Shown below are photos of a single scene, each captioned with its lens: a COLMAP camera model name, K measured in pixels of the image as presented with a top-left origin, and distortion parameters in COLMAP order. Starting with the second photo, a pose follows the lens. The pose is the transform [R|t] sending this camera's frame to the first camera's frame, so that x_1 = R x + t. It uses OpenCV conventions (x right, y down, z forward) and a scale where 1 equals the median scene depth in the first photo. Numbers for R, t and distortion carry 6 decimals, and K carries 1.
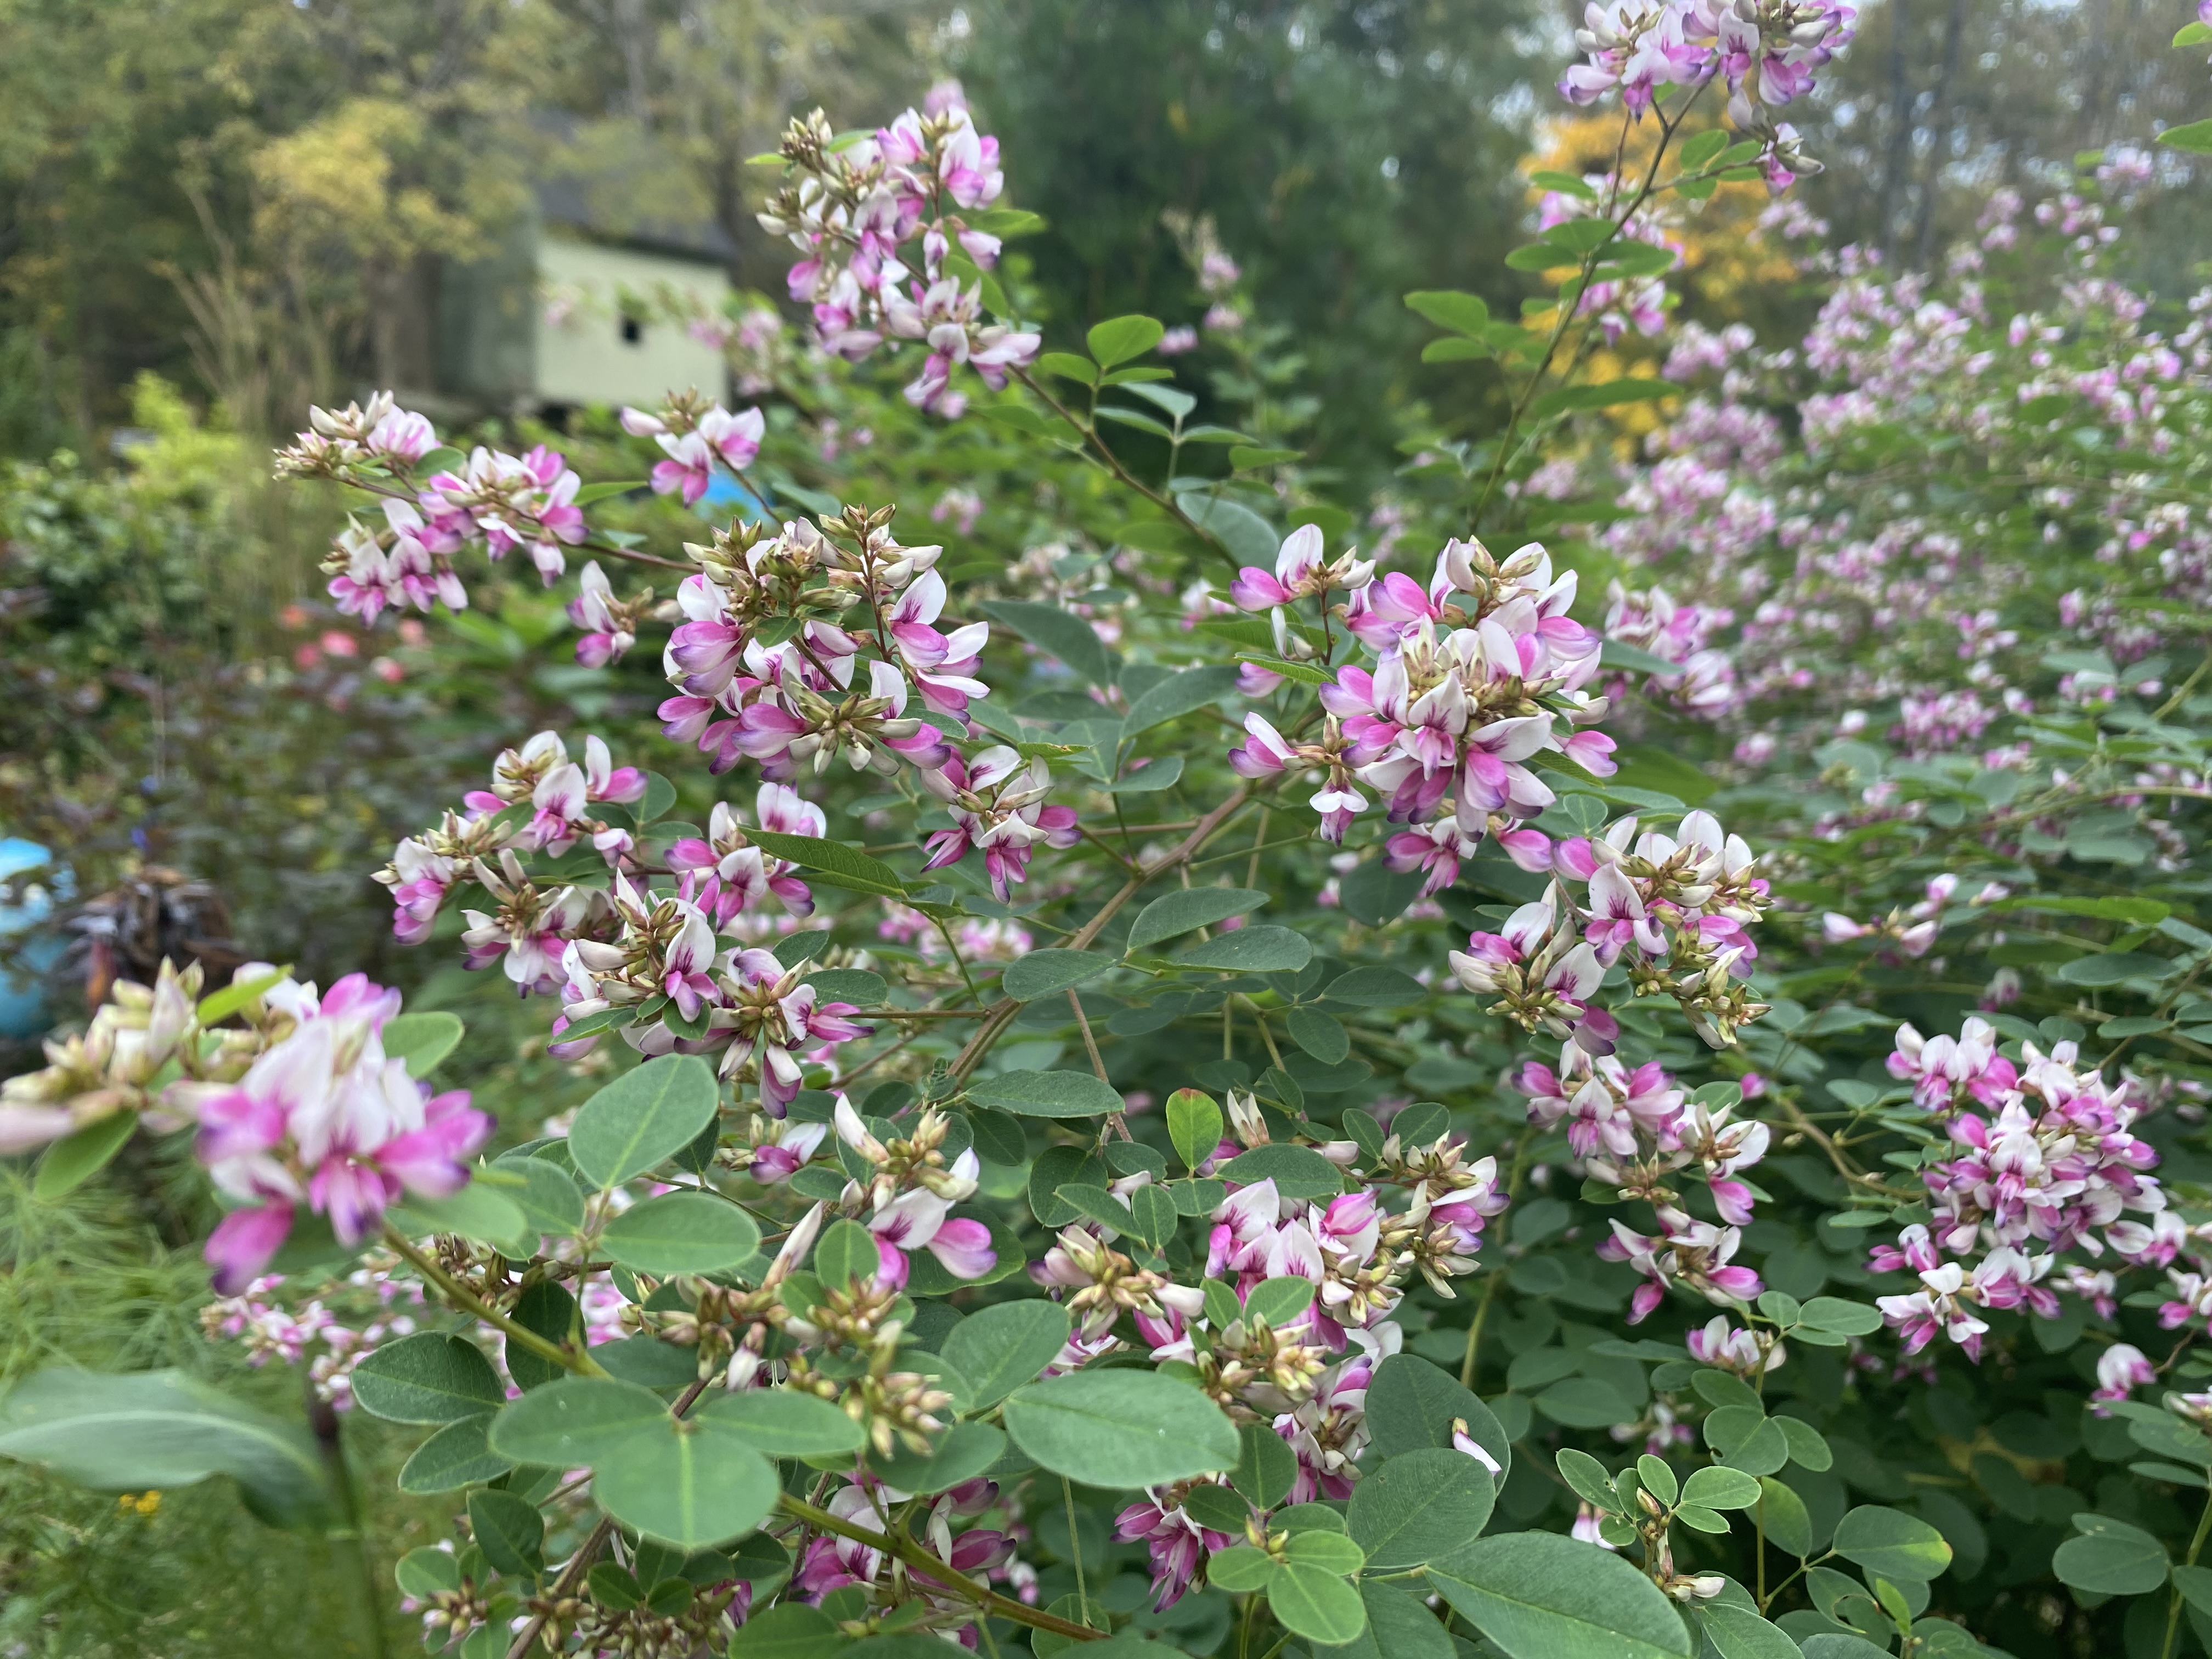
lens RADIAL K [[1675.9, 0, 1106.5], [0, 1675.9, 830.1], [0, 0, 1]] dist [-0.001646, -0.000916]
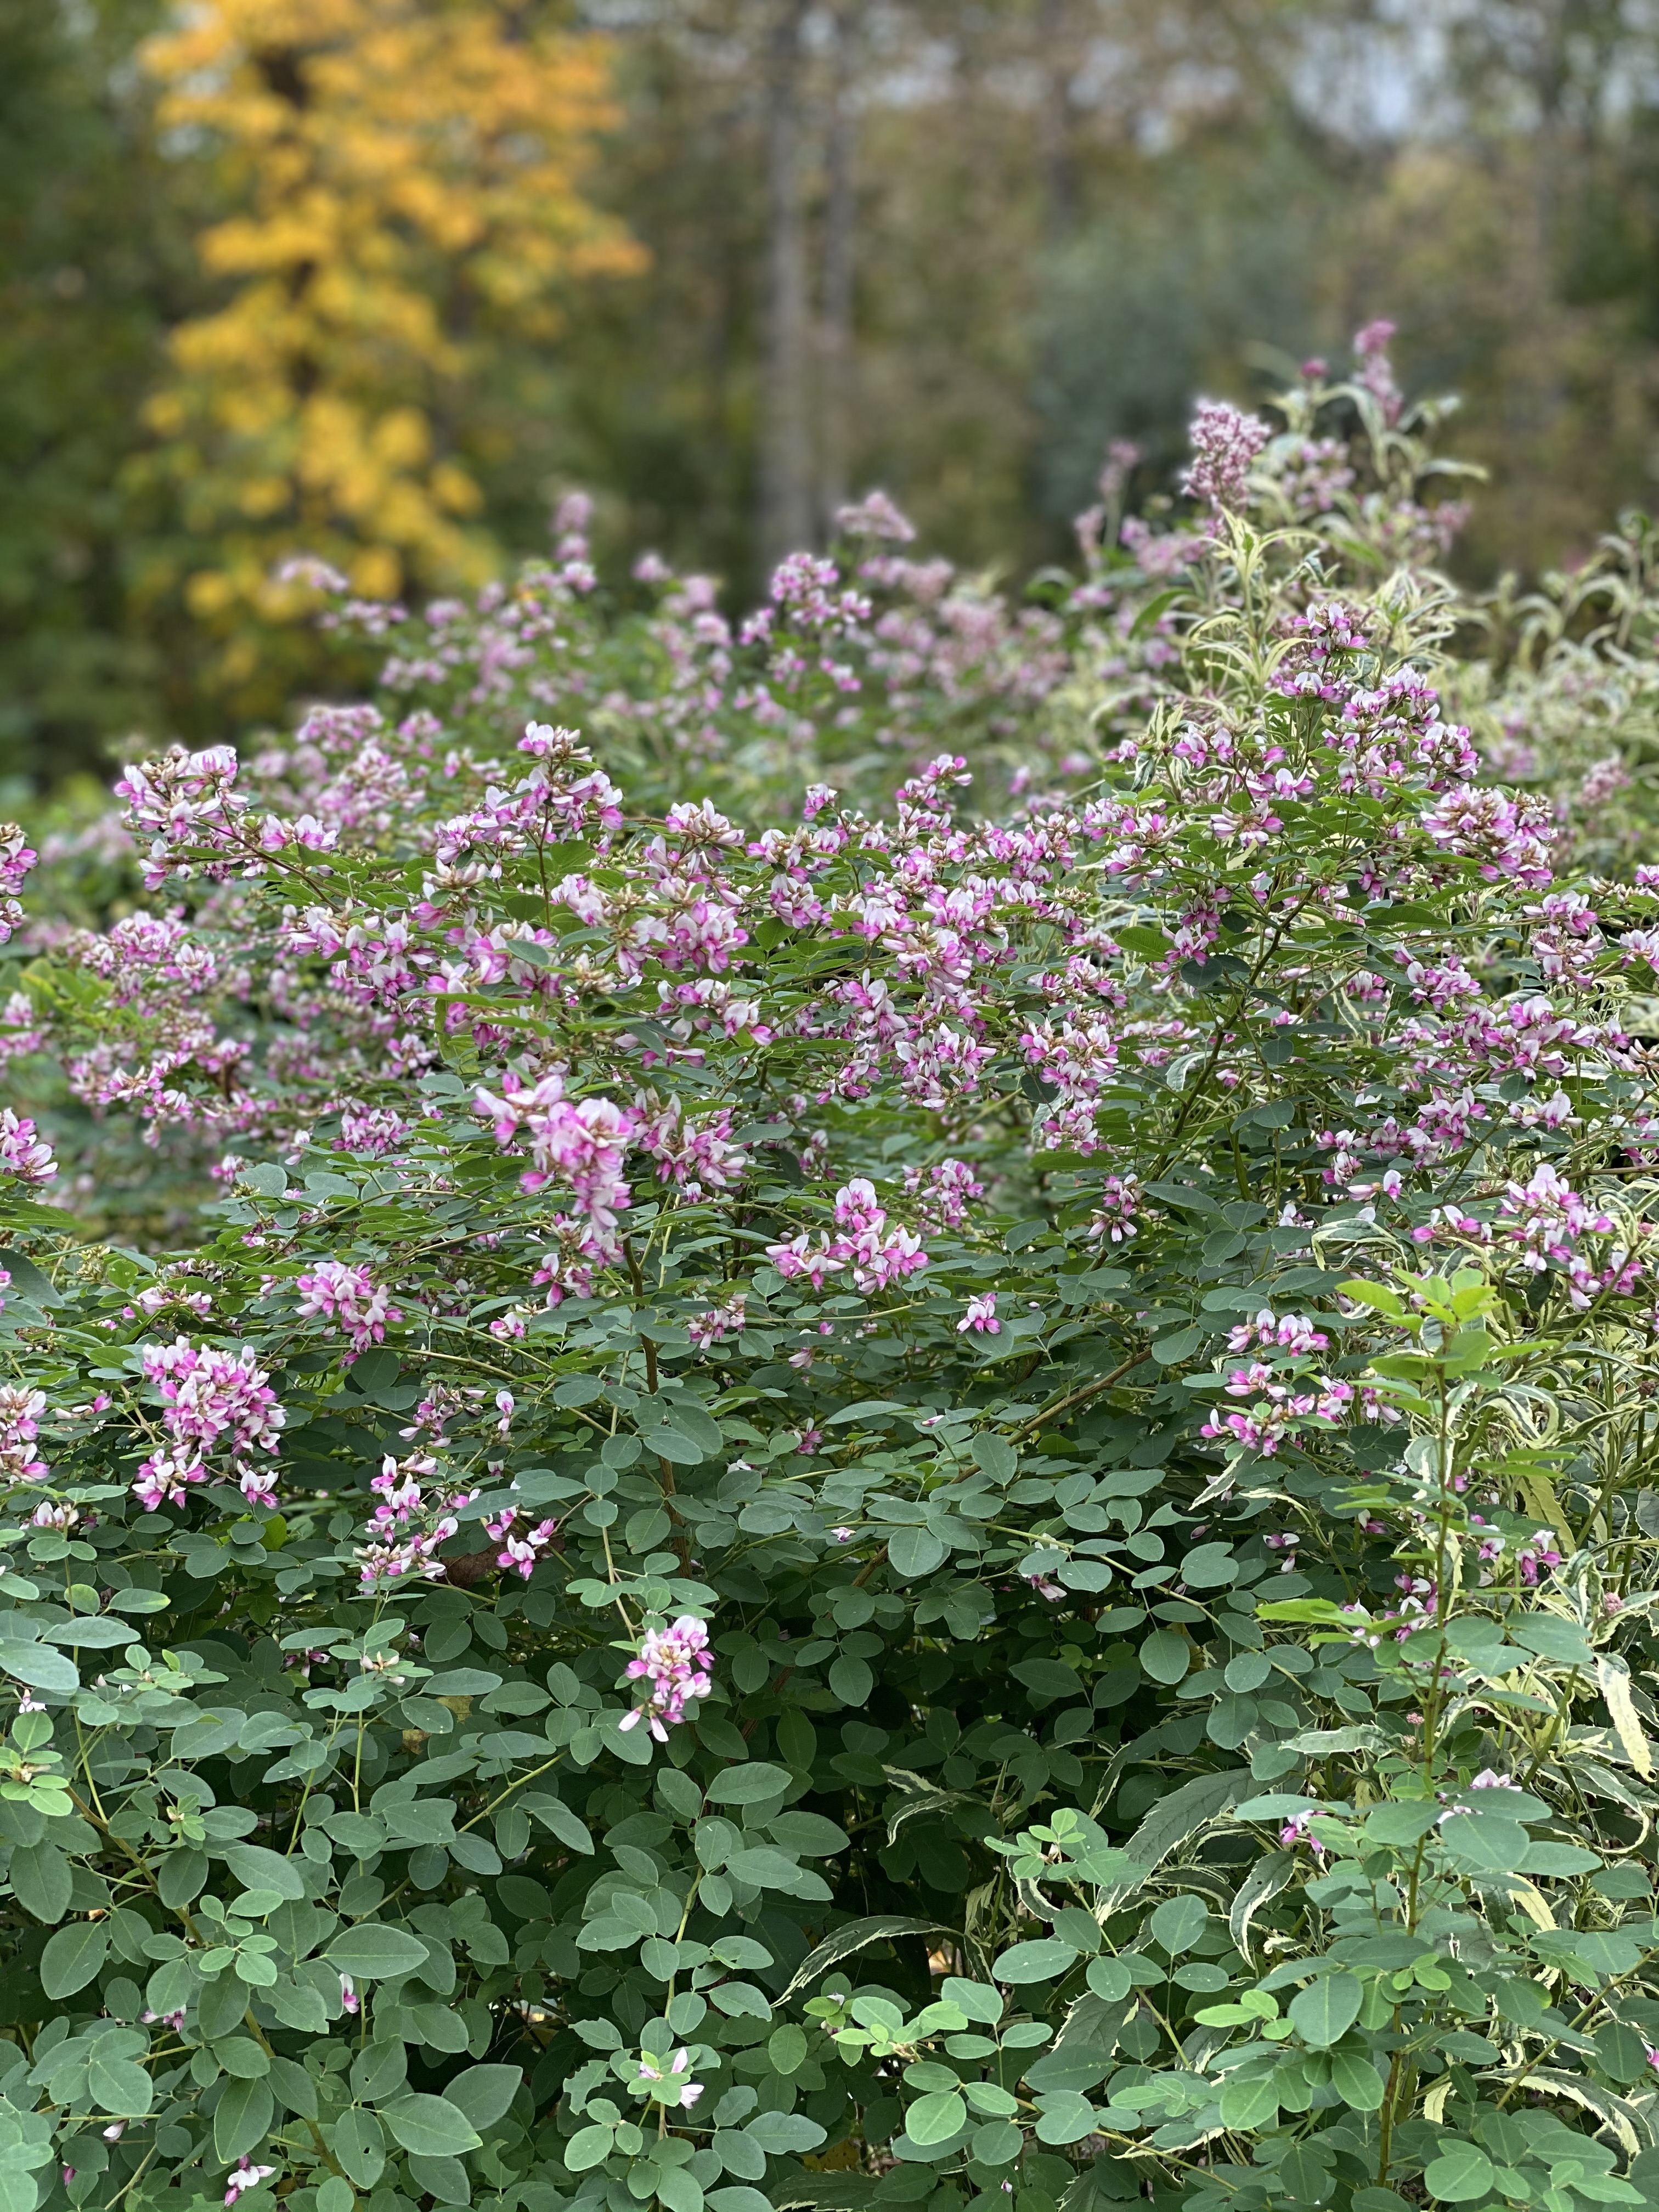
lens RADIAL K [[3320.0, 0, 831.2], [0, 3320.0, 1107.0], [0, 0, 1]] dist [0.173650, 0.011727]
pose [[0.917105, -0.079467, 0.390644, -0.231009], [0.097974, 0.994805, -0.027643, 0.028409], [-0.386418, 0.063625, 0.920127, -2.442959]]
